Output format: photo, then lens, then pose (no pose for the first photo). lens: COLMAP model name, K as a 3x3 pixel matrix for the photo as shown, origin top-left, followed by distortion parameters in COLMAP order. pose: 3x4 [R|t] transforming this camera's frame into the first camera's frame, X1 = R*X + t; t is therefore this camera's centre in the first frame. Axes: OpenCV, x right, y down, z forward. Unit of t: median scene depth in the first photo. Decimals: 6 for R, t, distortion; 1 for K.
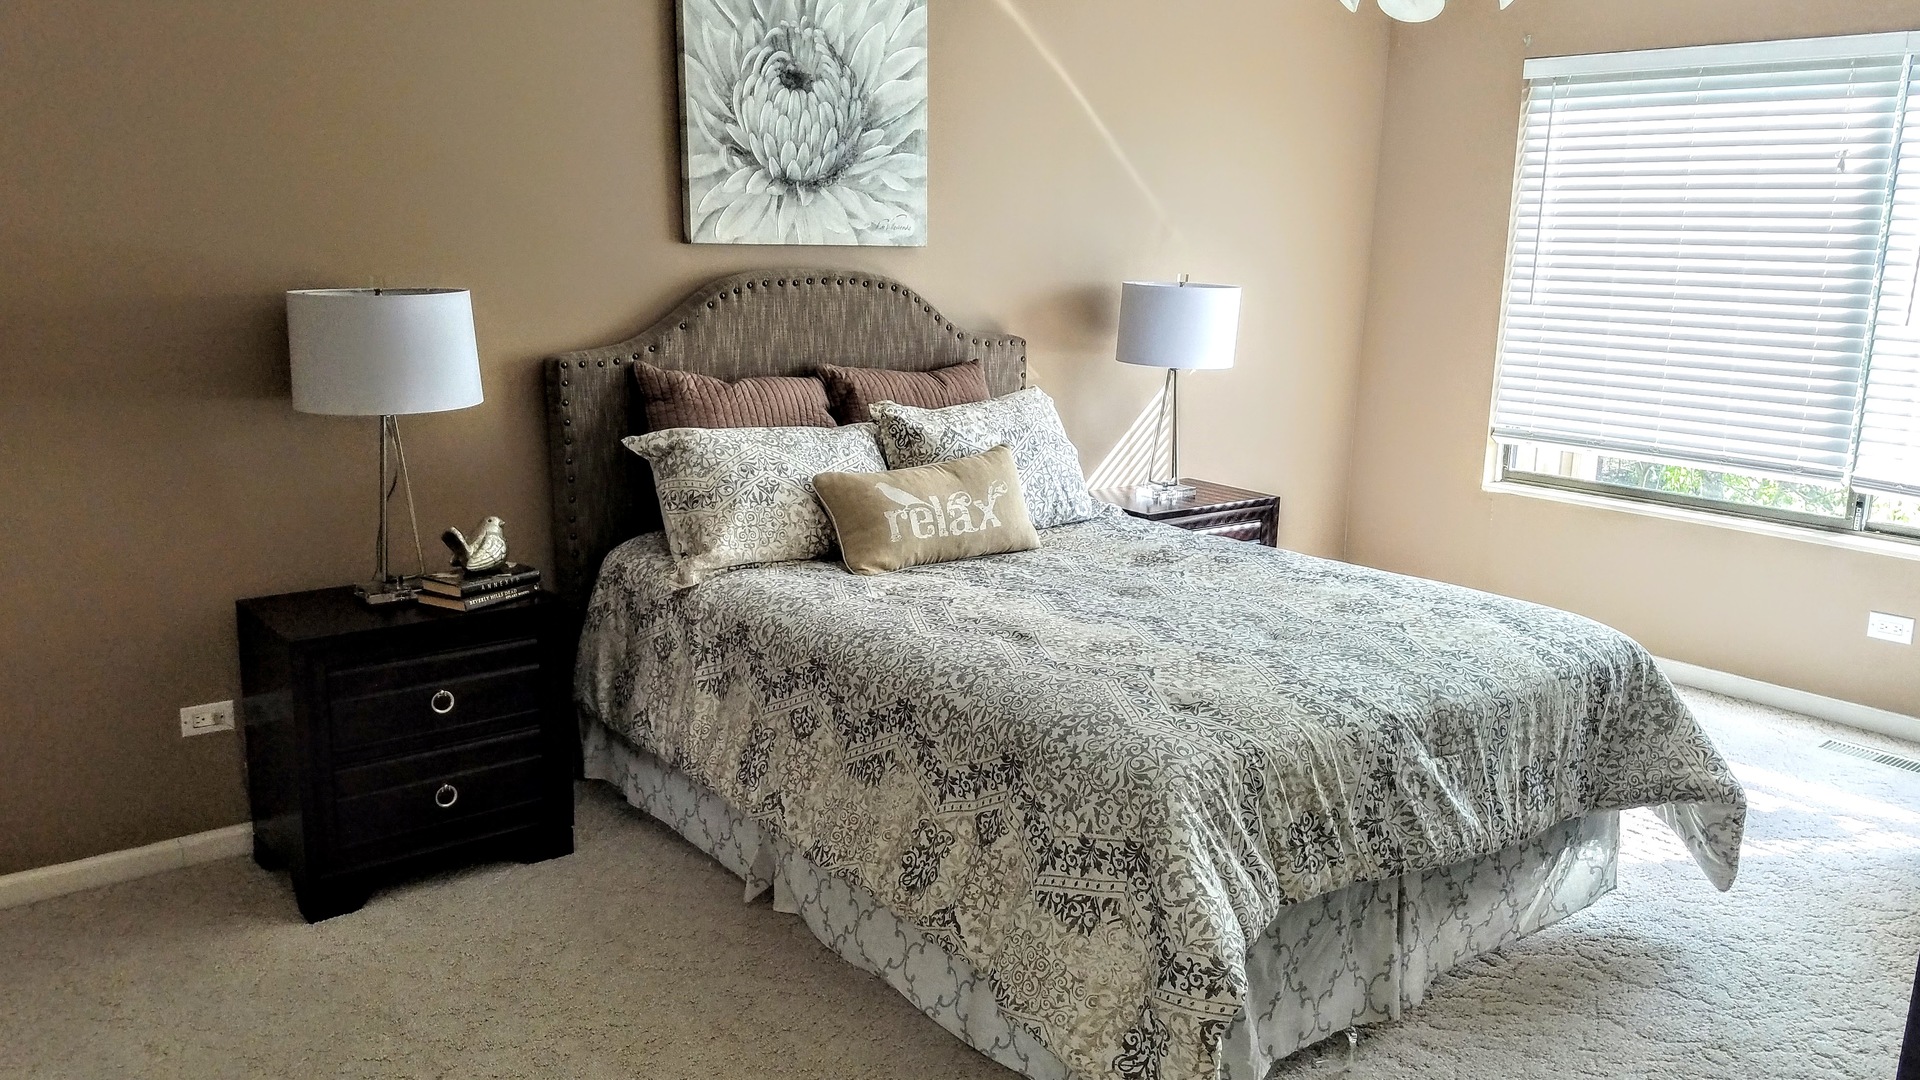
lens RADIAL K [[1466.5, 0, 951.1], [0, 1466.5, 536.9], [0, 0, 1]] dist [0.099548, -0.028670]
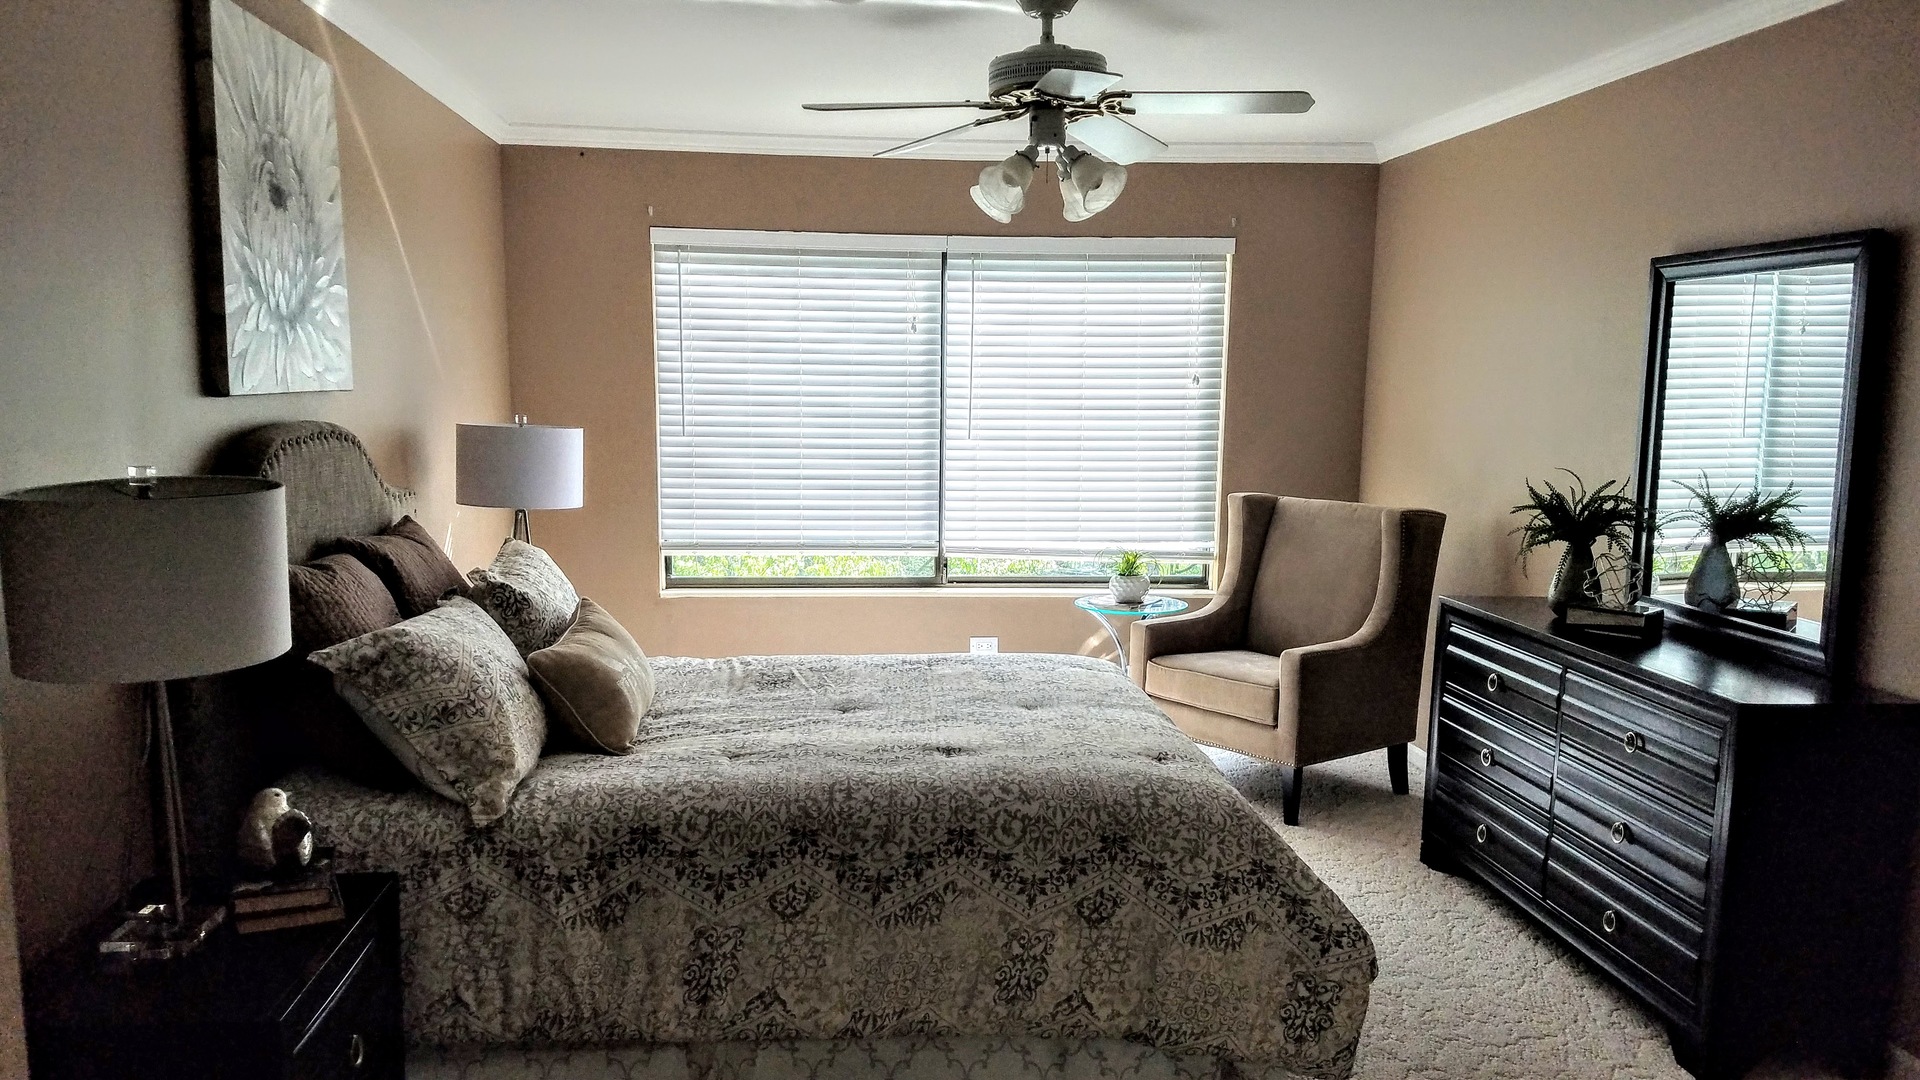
lens RADIAL K [[1466.5, 0, 948.4], [0, 1466.5, 533.8], [0, 0, 1]] dist [0.099548, -0.028670]
pose [[0.551240, -0.102262, 0.828056, -0.763067], [0.169447, 0.985499, 0.008904, -0.091533], [-0.816959, 0.135404, 0.560575, 0.340444]]
